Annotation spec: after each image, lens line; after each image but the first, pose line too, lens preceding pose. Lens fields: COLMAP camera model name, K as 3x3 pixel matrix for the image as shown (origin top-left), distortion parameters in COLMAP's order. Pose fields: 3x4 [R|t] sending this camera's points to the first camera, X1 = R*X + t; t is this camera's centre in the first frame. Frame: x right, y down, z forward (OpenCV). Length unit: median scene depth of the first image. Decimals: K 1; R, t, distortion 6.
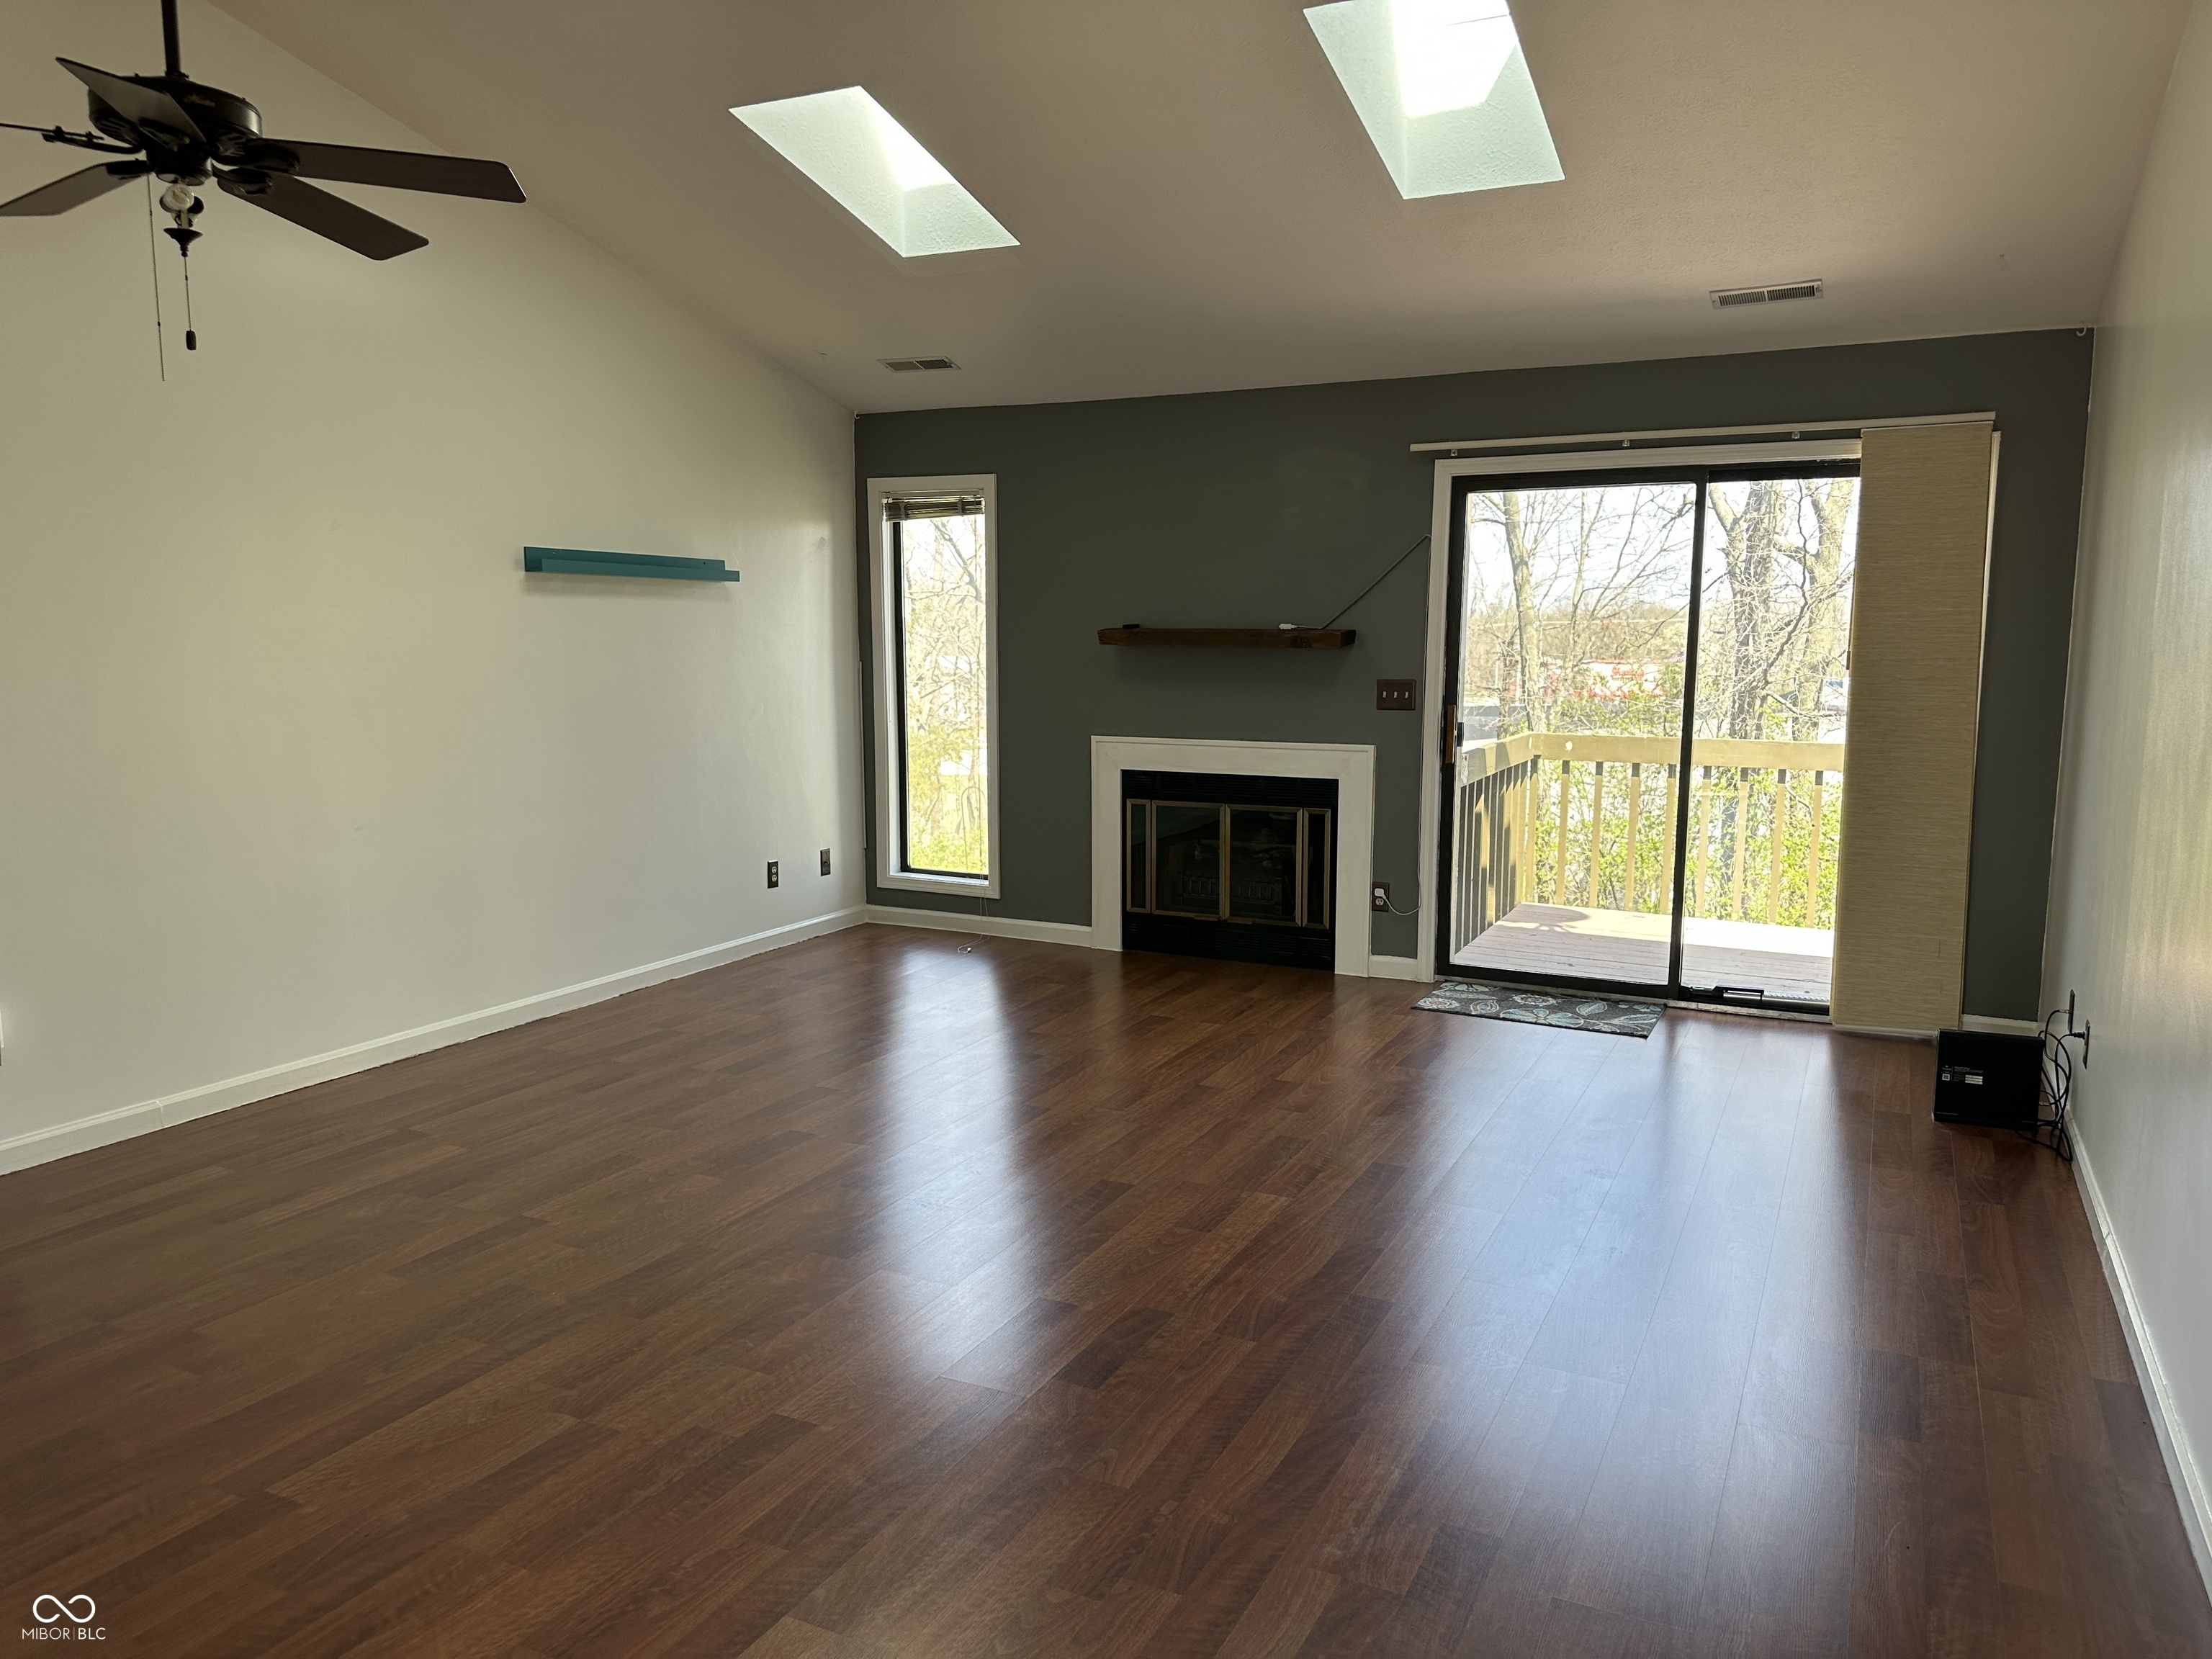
lens RADIAL K [[1560.1, 0, 1090.1], [0, 1560.1, 833.2], [0, 0, 1]] dist [0.083061, -0.097739]
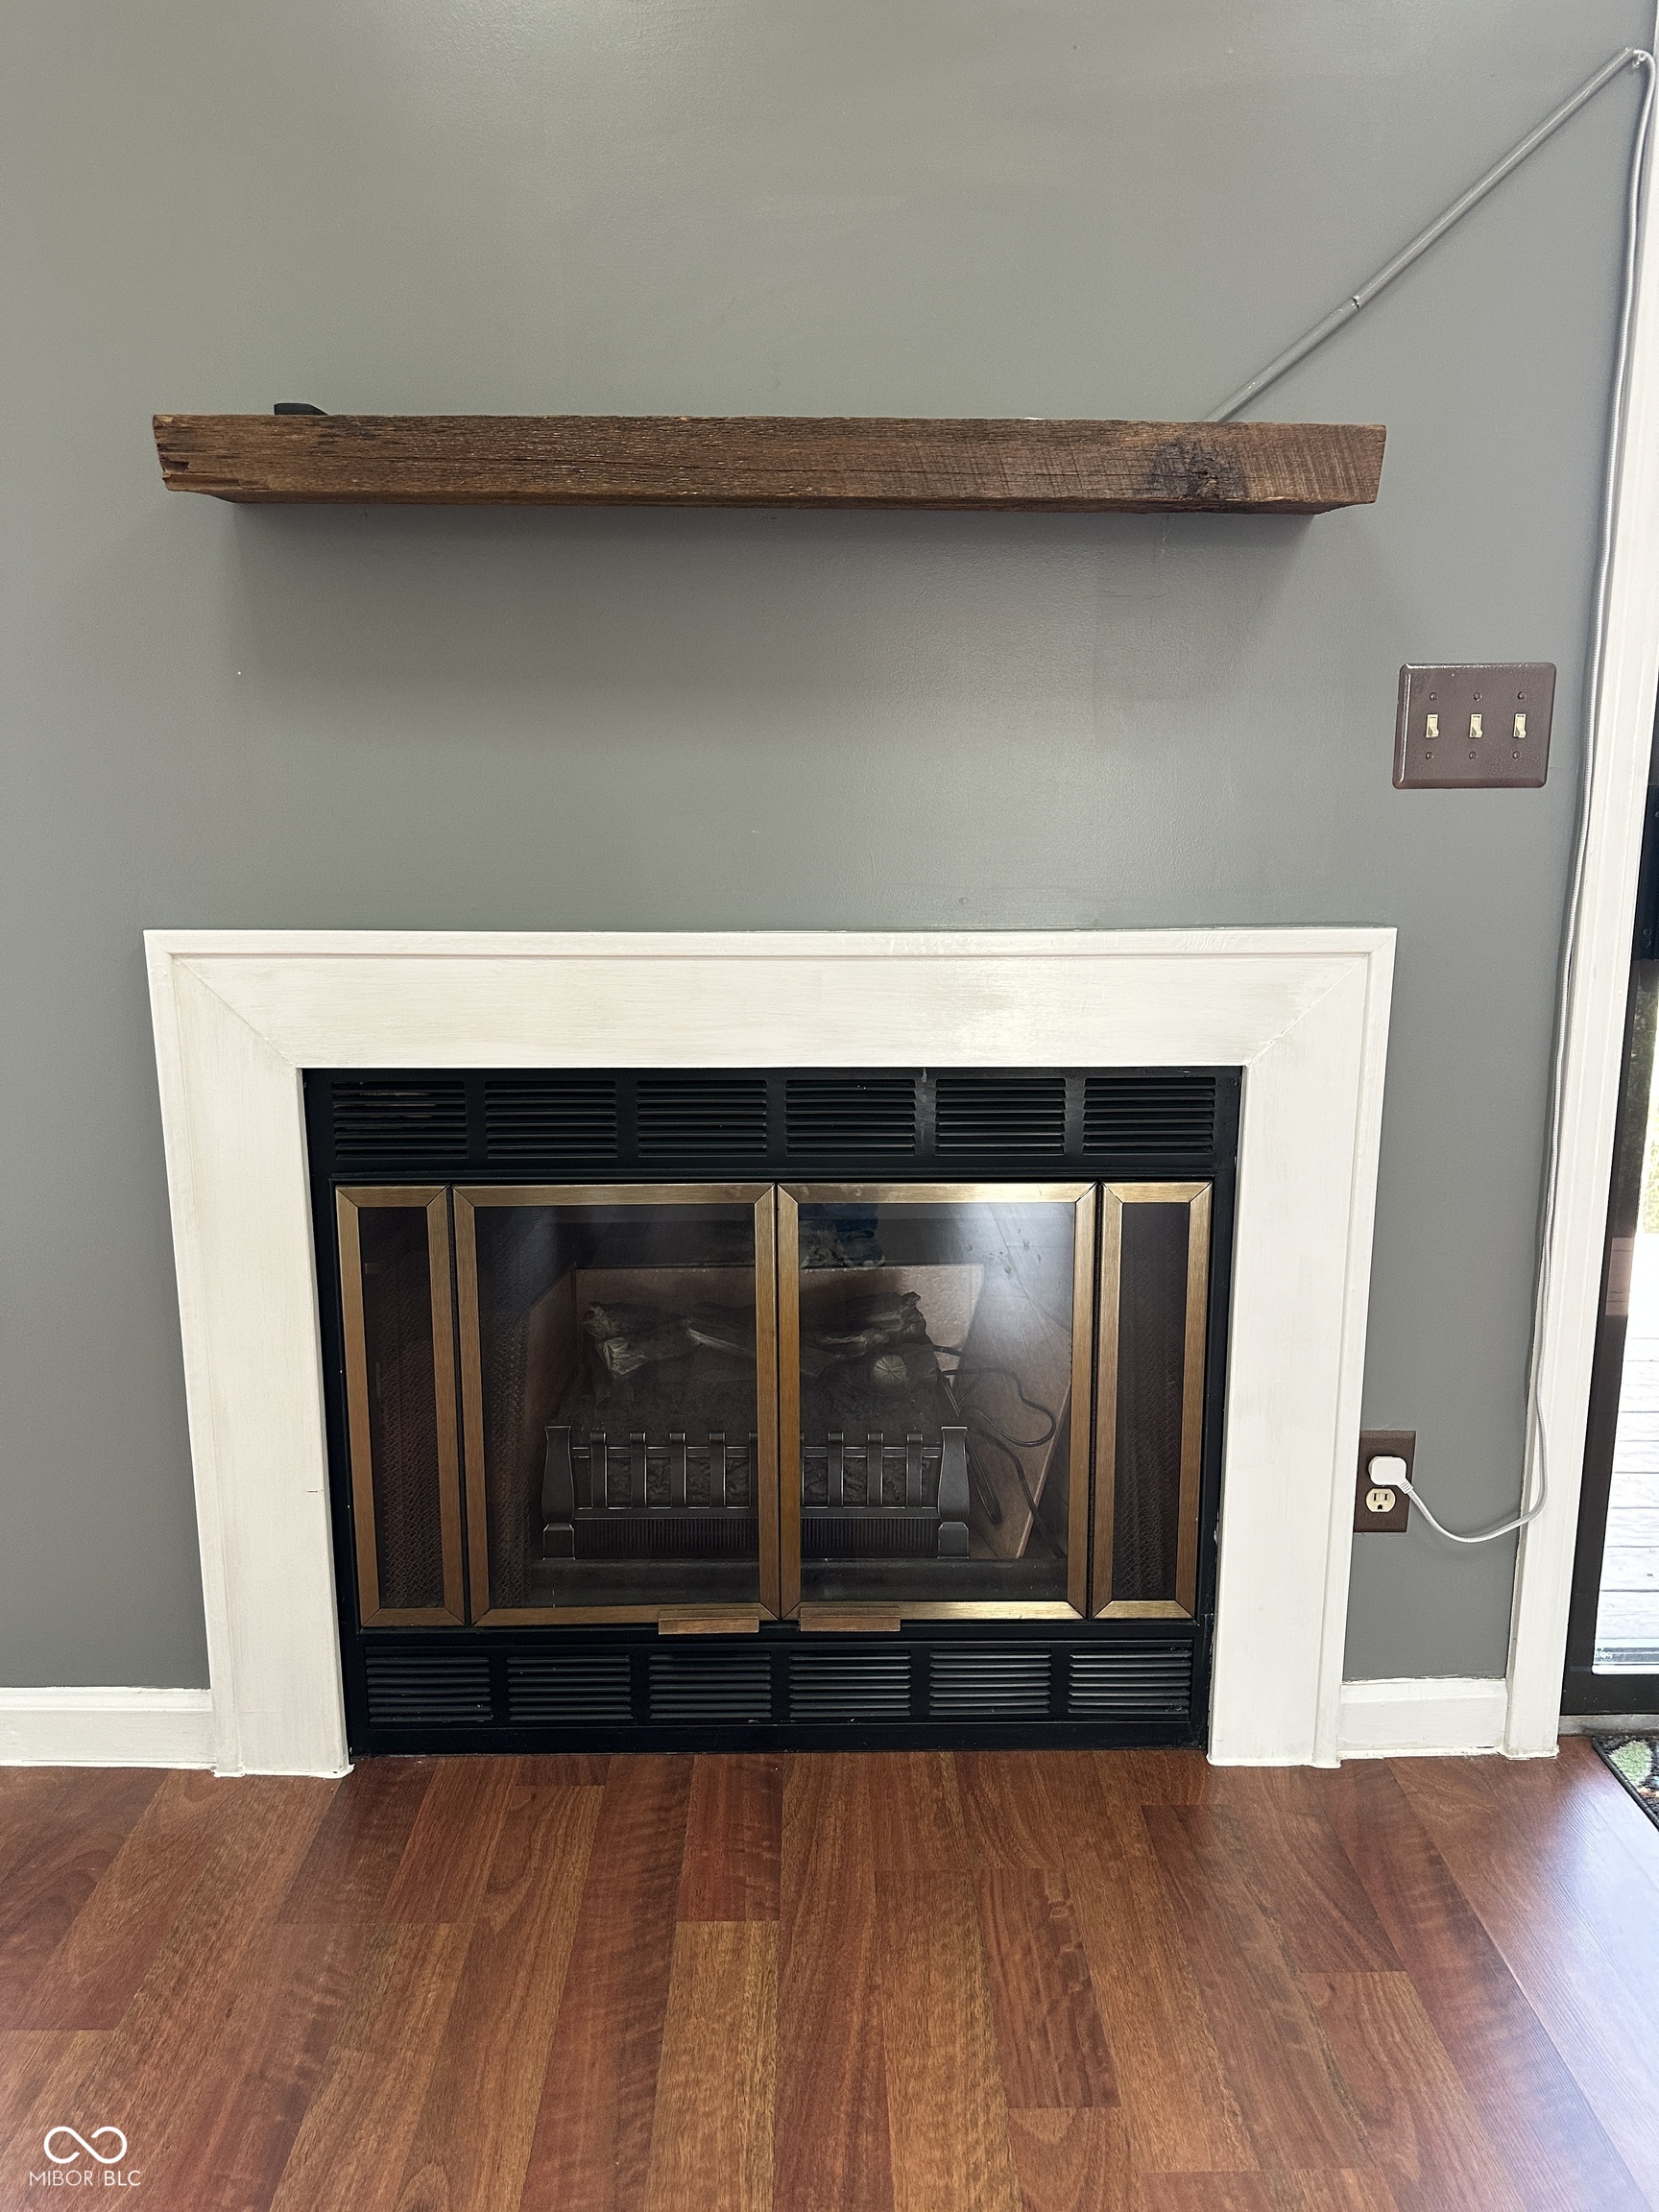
lens RADIAL K [[1560.1, 0, 832.0], [0, 1560.1, 1096.8], [0, 0, 1]] dist [0.083061, -0.097739]
pose [[0.883441, -0.089636, 0.459888, -0.020954], [0.063510, 0.995380, 0.072006, -0.052373], [-0.464218, -0.034406, 0.885053, 0.800445]]
